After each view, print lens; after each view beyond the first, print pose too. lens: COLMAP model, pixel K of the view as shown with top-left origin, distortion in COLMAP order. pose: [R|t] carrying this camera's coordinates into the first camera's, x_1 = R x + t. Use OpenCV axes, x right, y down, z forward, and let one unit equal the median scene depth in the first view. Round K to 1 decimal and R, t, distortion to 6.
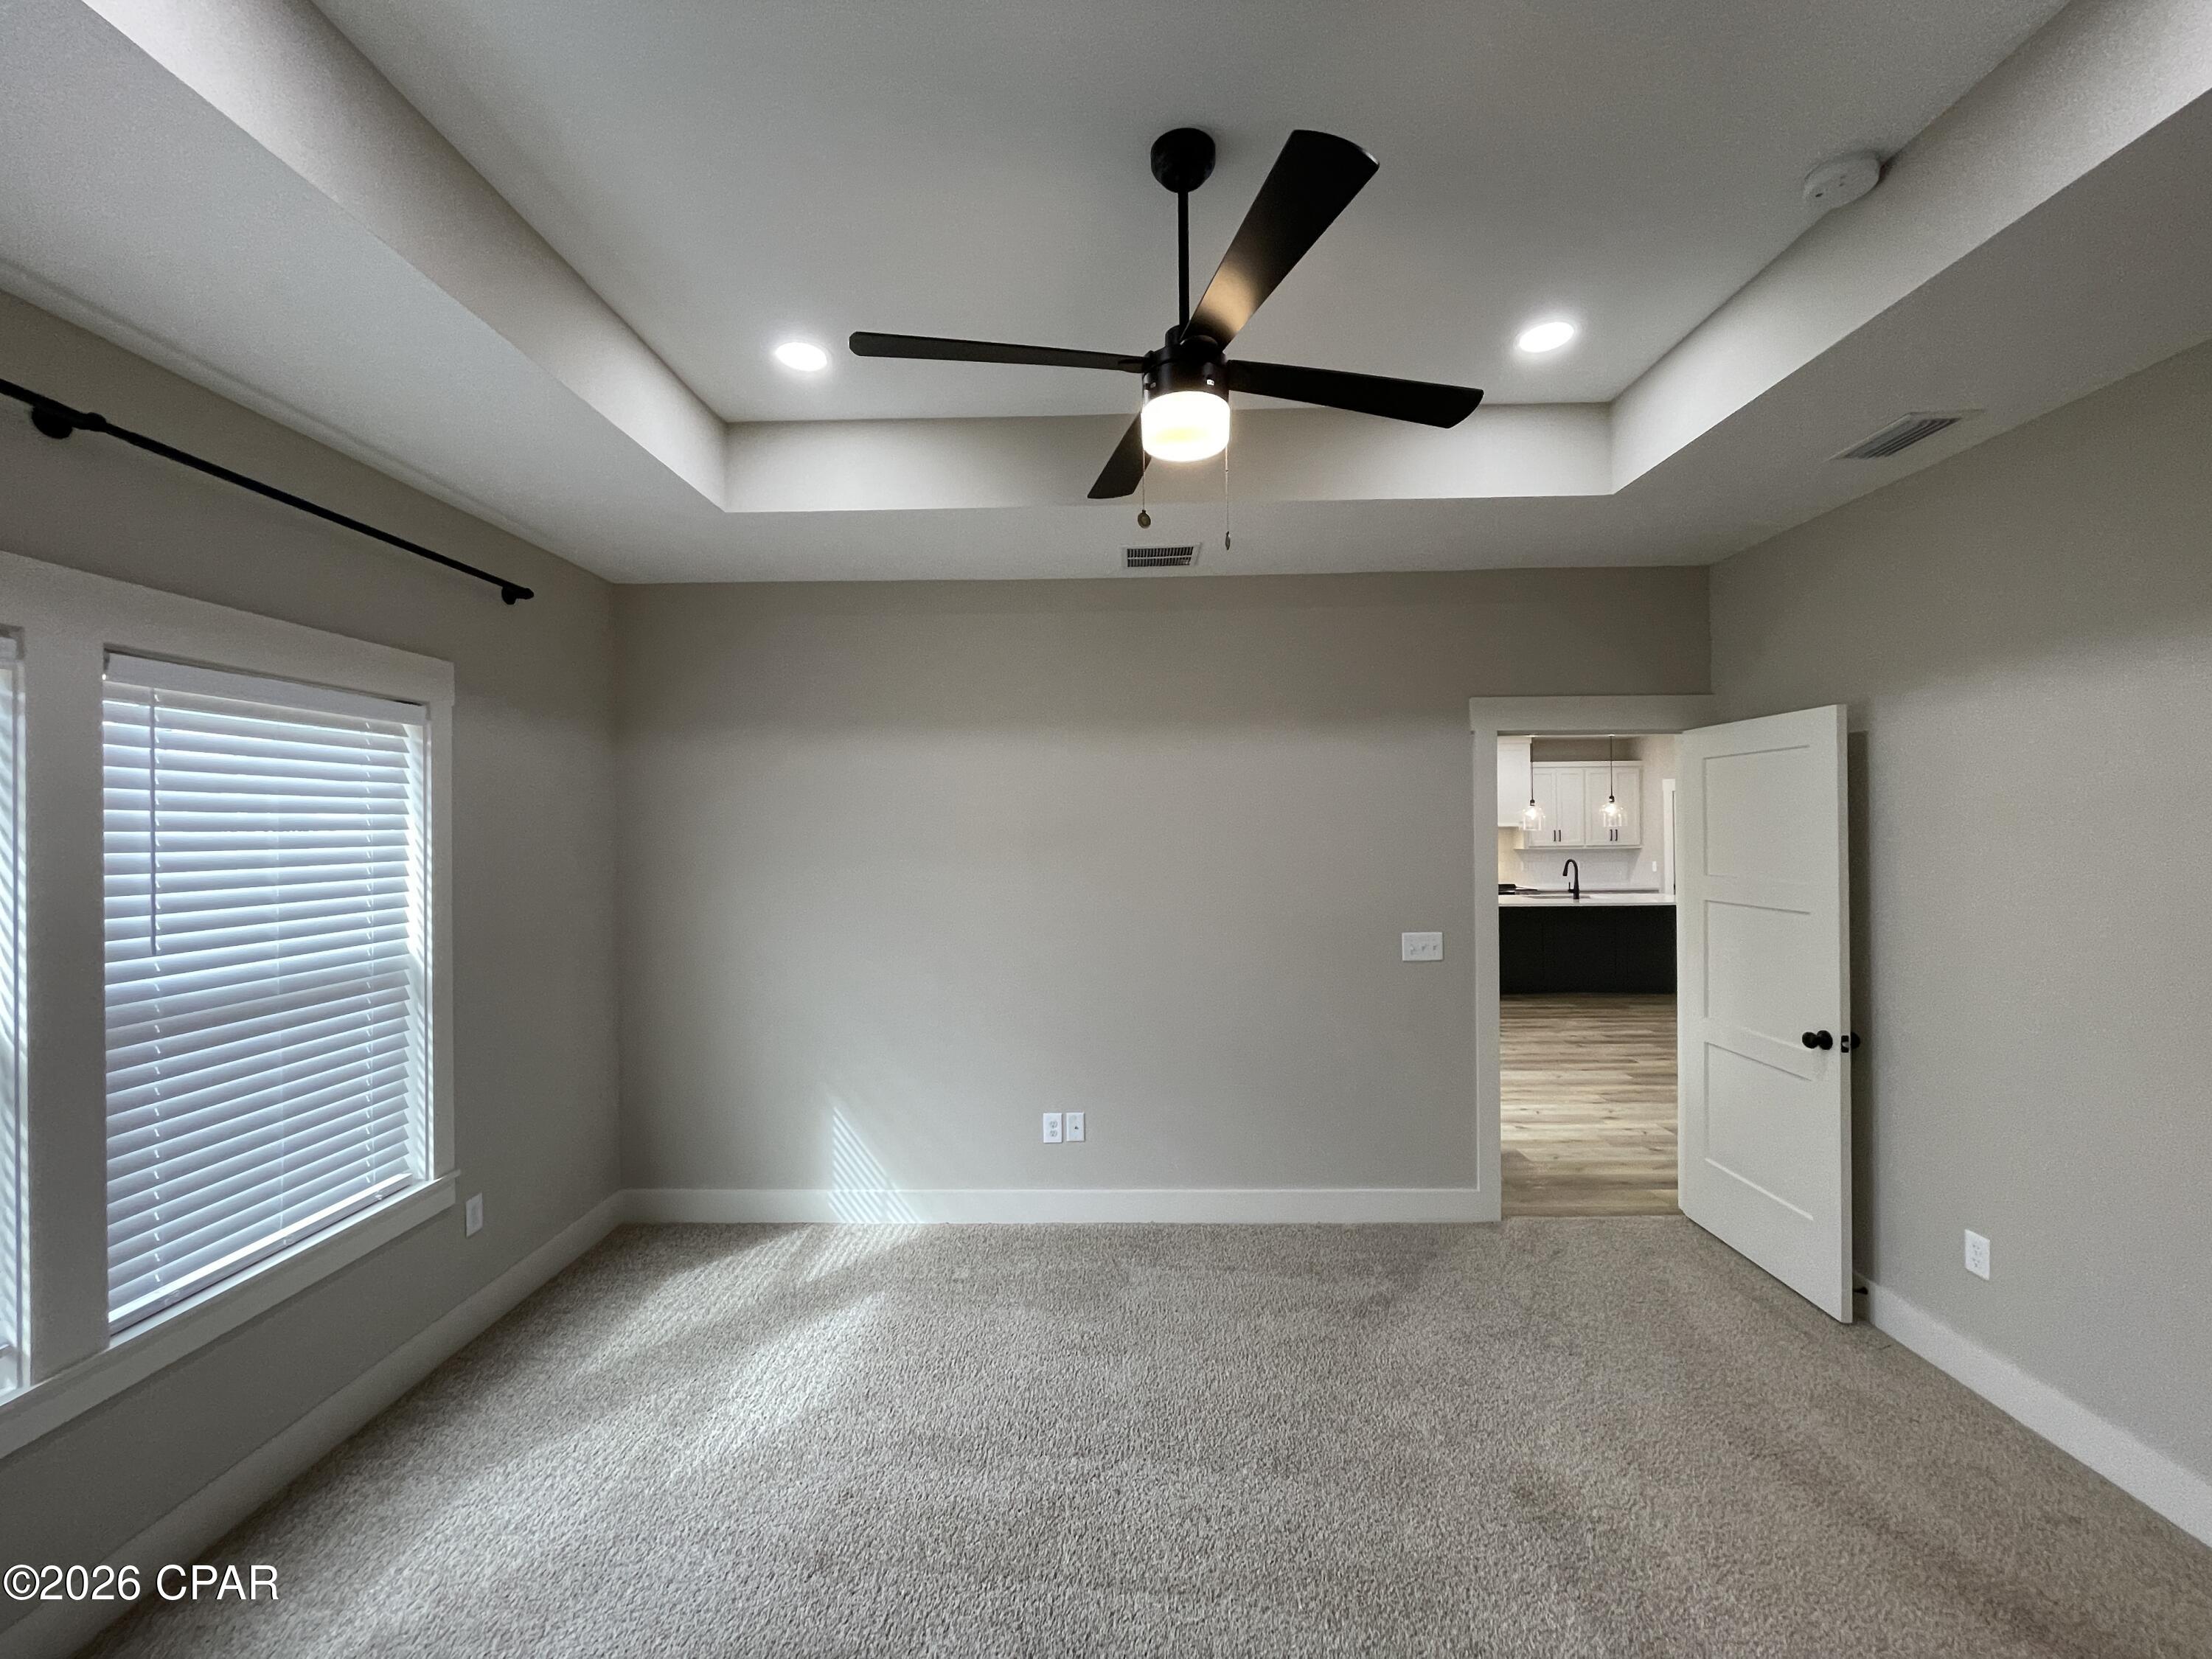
lens RADIAL K [[886.8, 0, 1103.6], [0, 886.8, 825.2], [0, 0, 1]] dist [-0.002907, -0.000231]
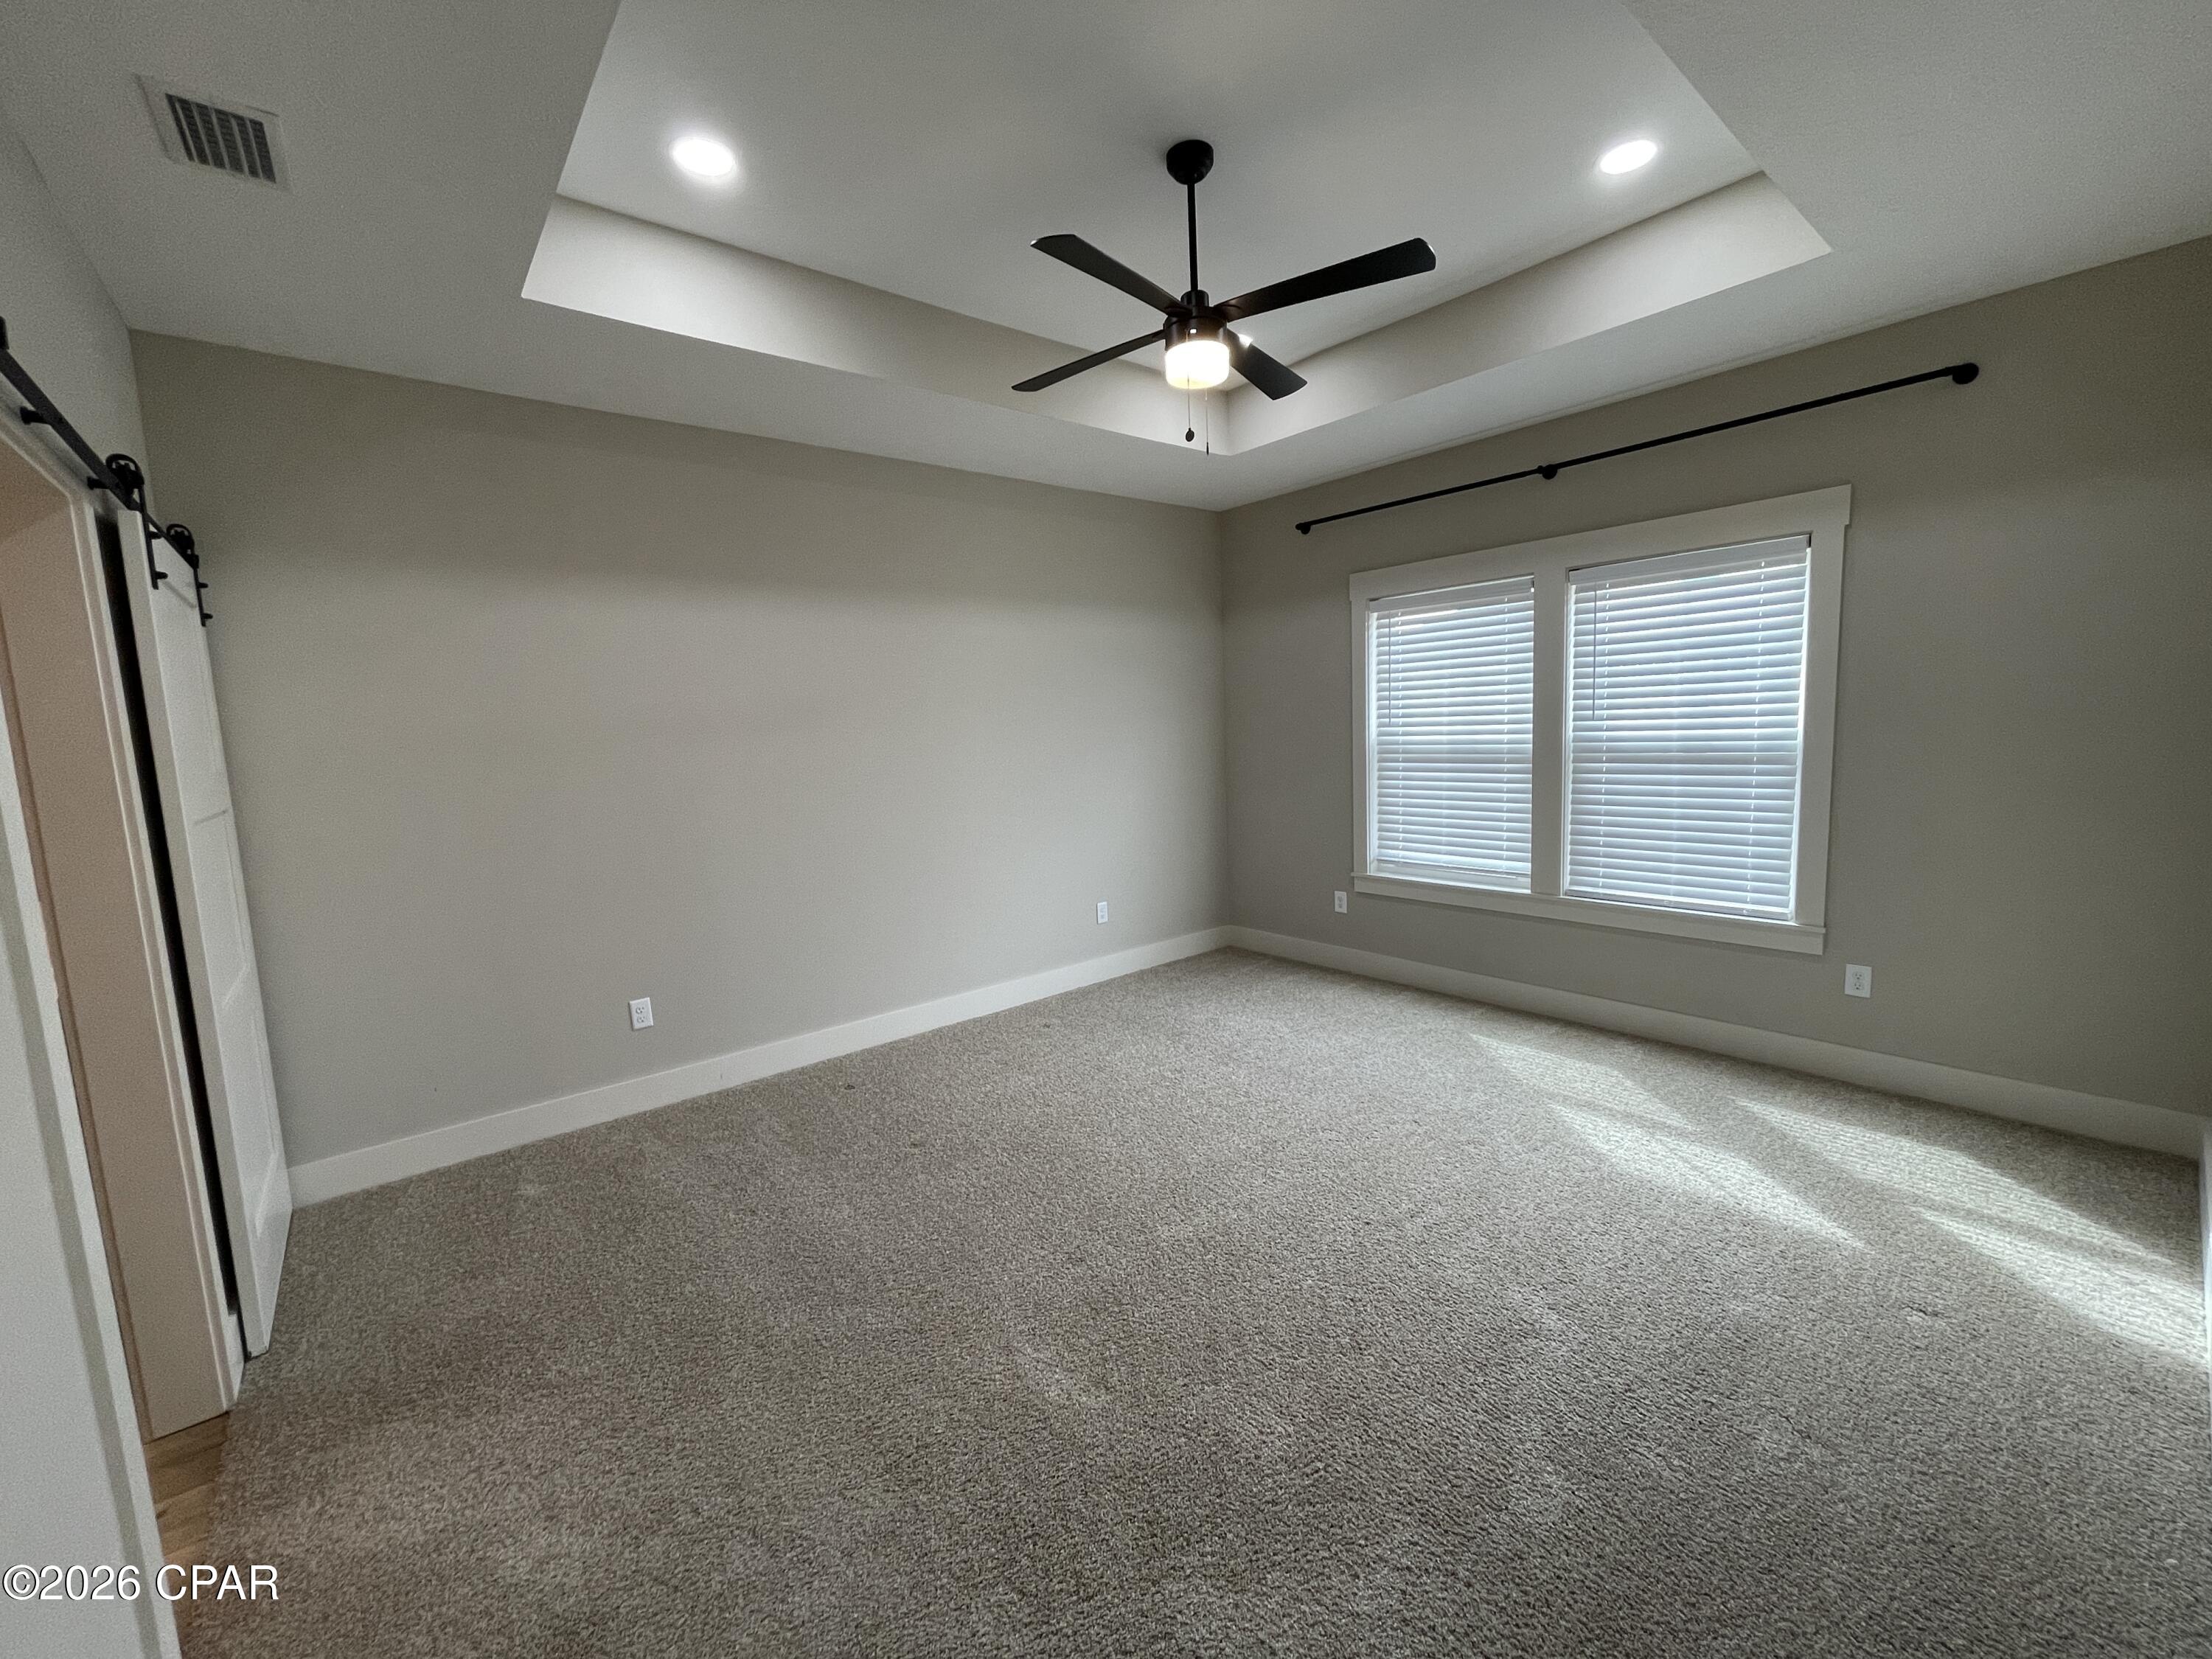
lens RADIAL K [[897.3, 0, 1108.4], [0, 897.3, 829.2], [0, 0, 1]] dist [0.001122, 0.000294]
pose [[-0.747992, 0.113486, -0.653934, 0.811951], [0.045037, 0.991681, 0.120585, 0.074032], [0.662178, 0.060745, -0.746880, 1.344679]]
